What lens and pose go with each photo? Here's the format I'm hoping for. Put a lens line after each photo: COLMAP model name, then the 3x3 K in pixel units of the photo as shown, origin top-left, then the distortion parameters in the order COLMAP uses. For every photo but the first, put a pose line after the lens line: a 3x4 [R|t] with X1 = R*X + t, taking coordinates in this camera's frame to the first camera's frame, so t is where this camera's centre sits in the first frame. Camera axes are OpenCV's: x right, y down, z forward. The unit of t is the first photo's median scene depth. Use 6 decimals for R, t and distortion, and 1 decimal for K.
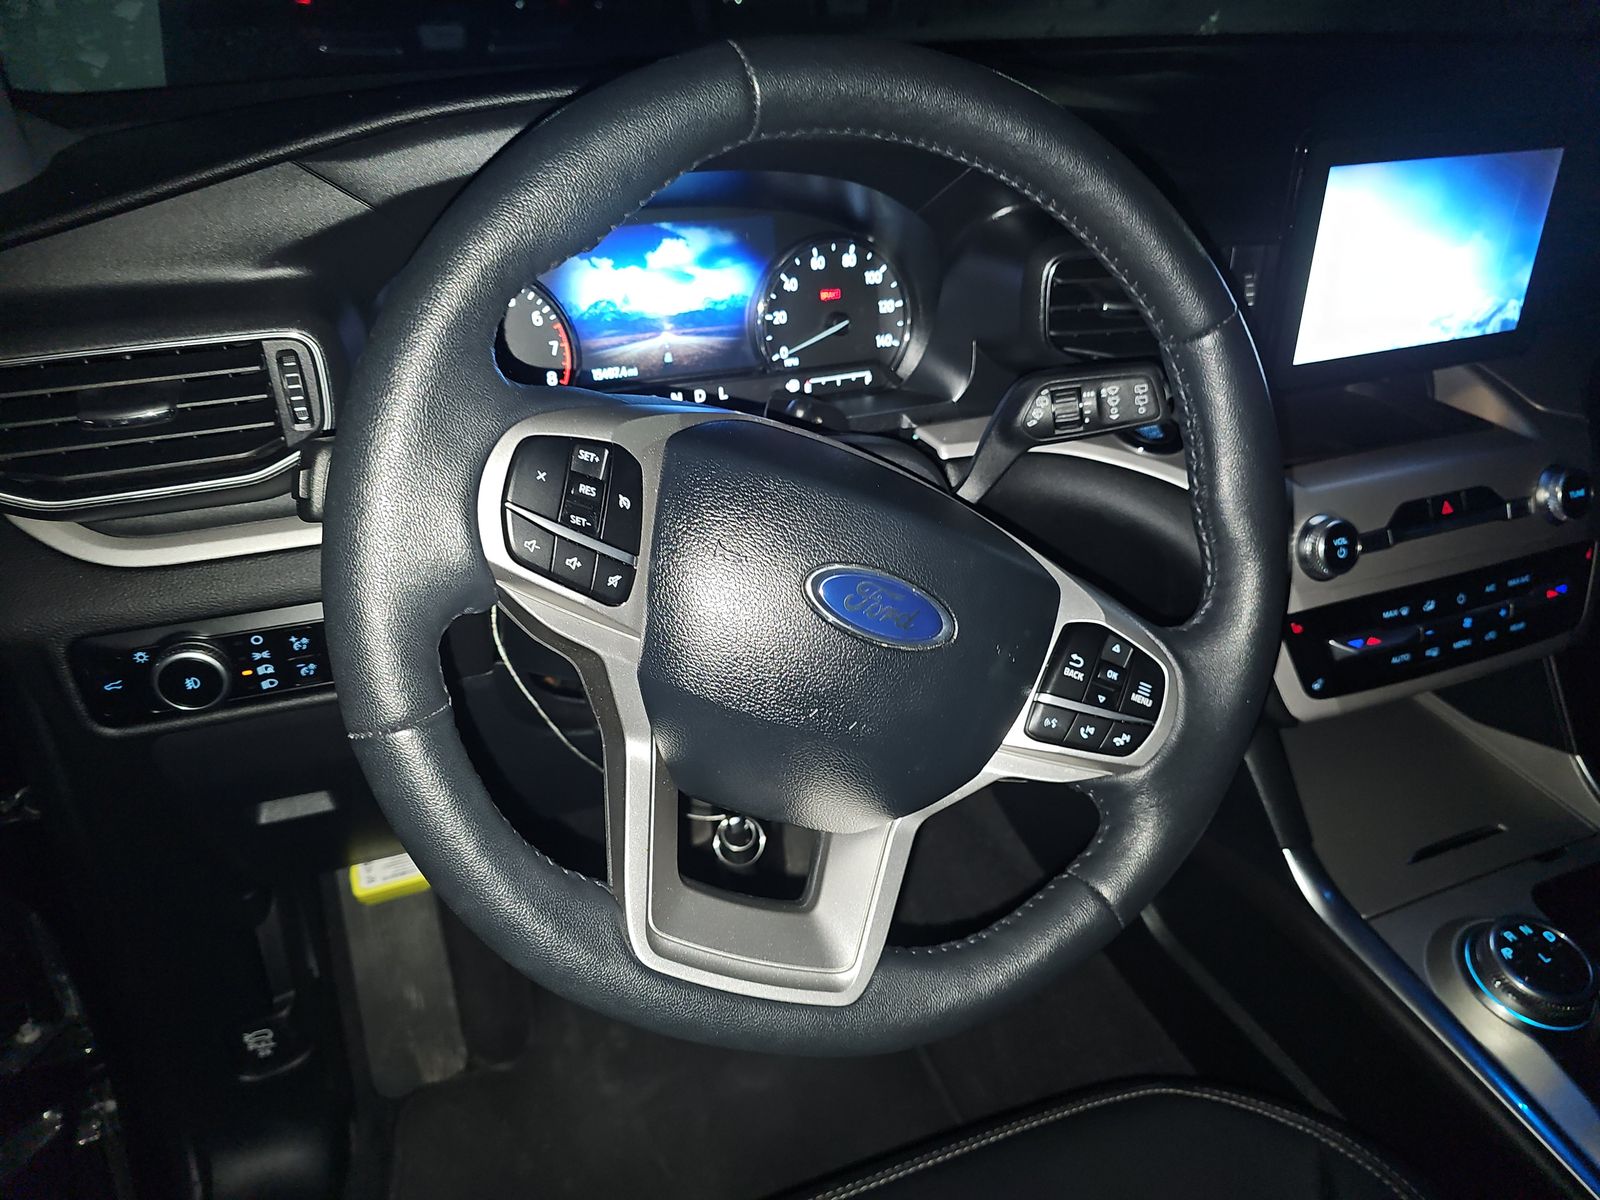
lens RADIAL K [[1061.2, 0, 789.3], [0, 1061.2, 614.7], [0, 0, 1]] dist [0.003382, -0.019378]
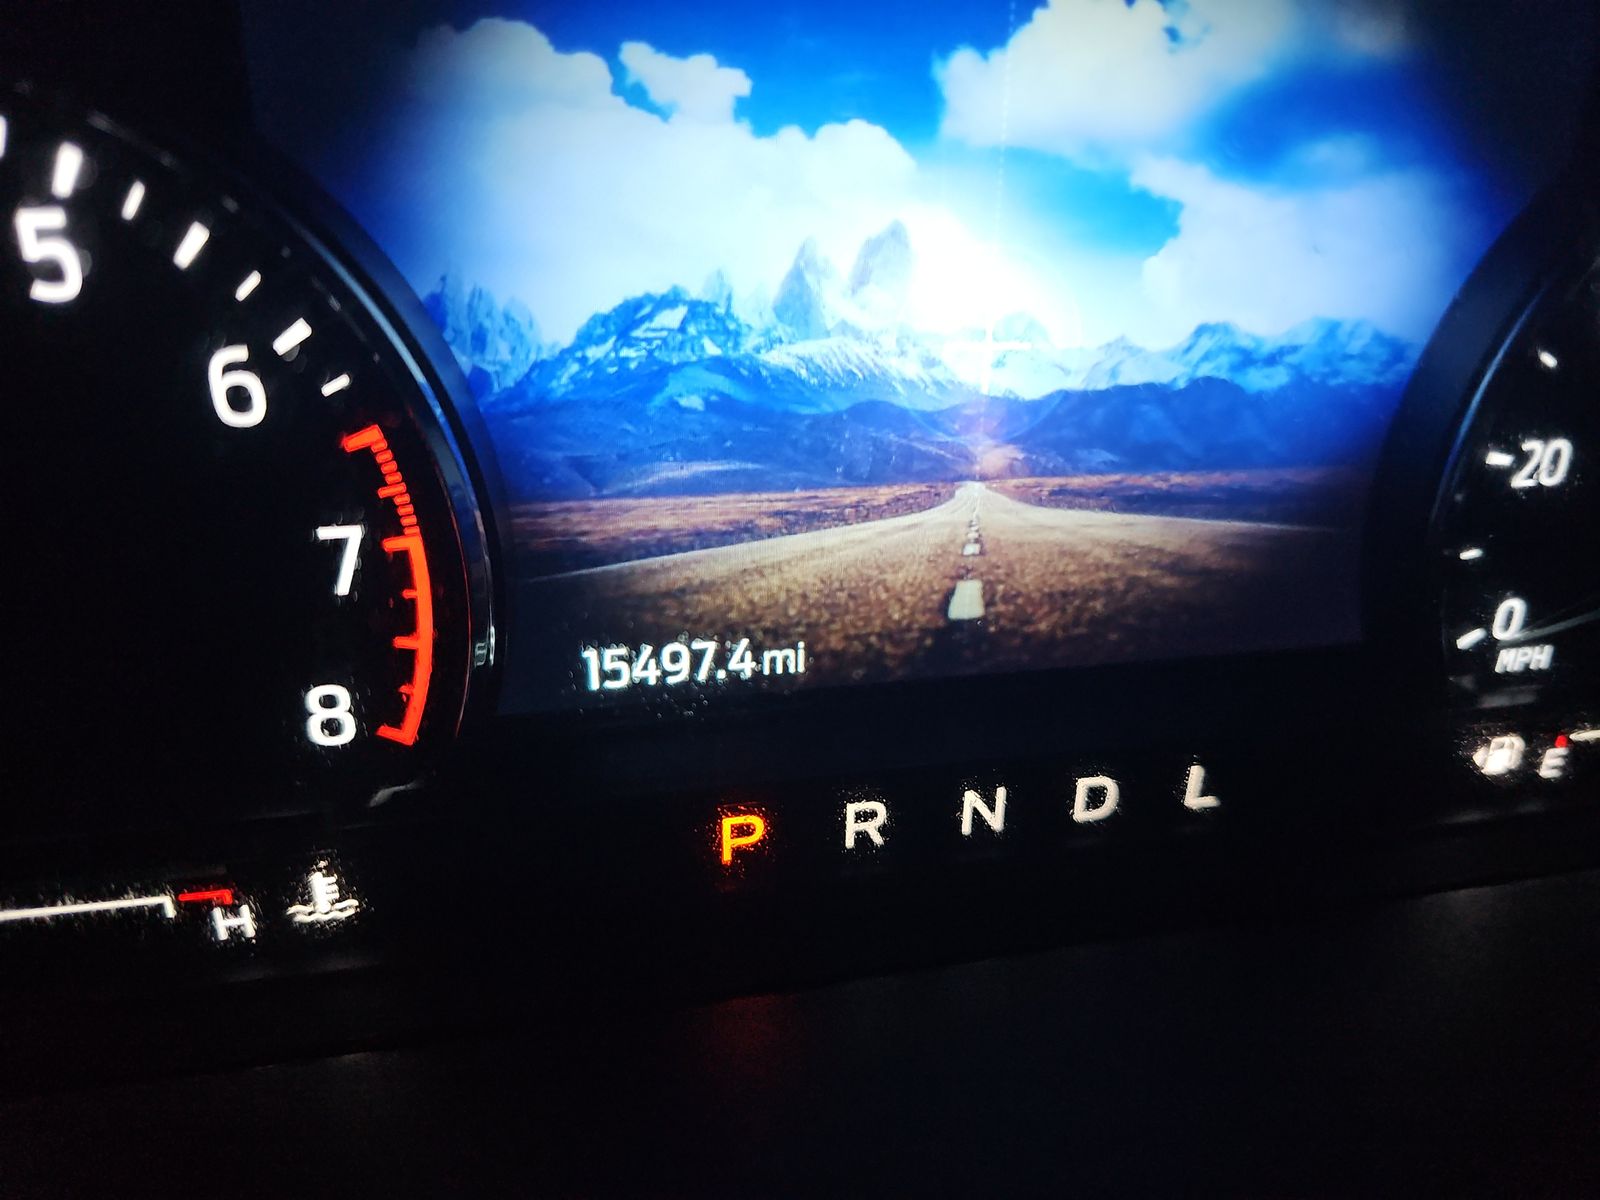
lens RADIAL K [[1061.2, 0, 801.0], [0, 1061.2, 584.9], [0, 0, 1]] dist [0.003382, -0.019378]
pose [[0.981993, 0.137244, -0.129822, -0.120408], [-0.133834, 0.990397, 0.034681, -0.250419], [0.133335, -0.016682, 0.990931, 0.800799]]
